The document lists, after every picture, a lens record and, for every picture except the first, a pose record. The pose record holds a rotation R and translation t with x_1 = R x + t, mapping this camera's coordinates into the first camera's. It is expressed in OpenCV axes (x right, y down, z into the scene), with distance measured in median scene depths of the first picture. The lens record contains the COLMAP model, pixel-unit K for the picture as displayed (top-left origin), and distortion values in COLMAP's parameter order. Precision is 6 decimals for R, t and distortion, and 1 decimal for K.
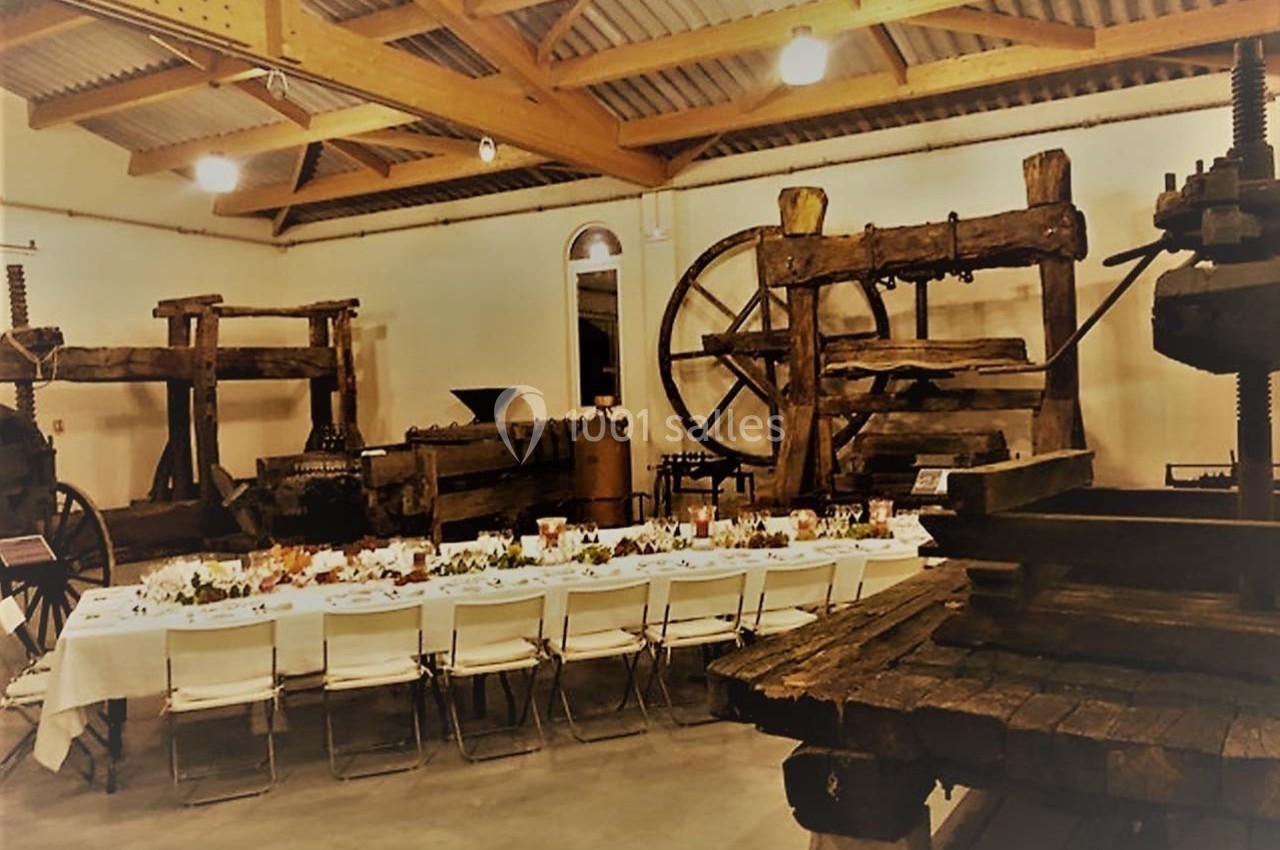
lens RADIAL K [[1080.7, 0, 646.6], [0, 1080.7, 421.0], [0, 0, 1]] dist [0.096375, -0.011582]
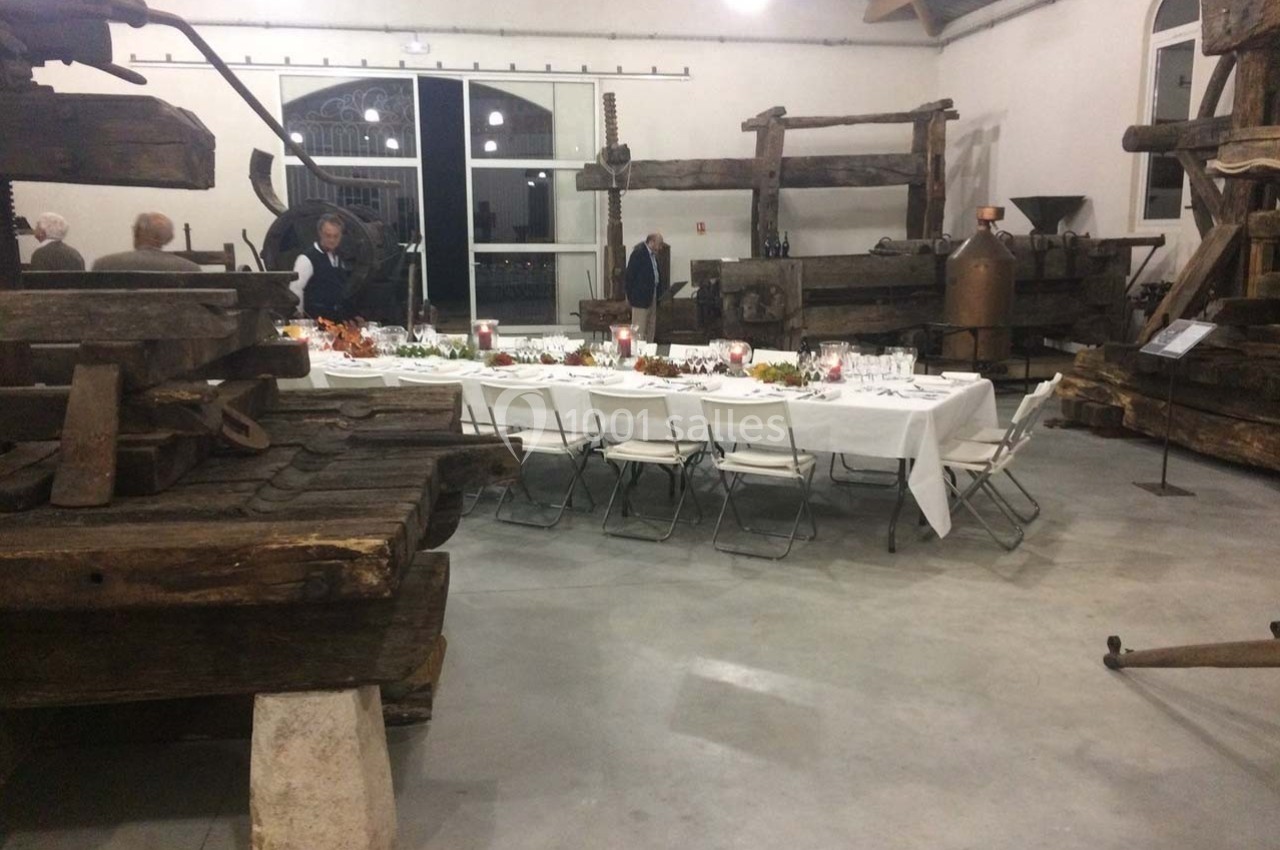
lens RADIAL K [[1080.7, 0, 646.6], [0, 1080.7, 421.0], [0, 0, 1]] dist [0.096375, -0.011582]
pose [[0.664145, 0.162406, -0.729751, 0.388960], [-0.032062, 0.981409, 0.189233, -0.011060], [0.746916, -0.102280, 0.657005, 0.176753]]
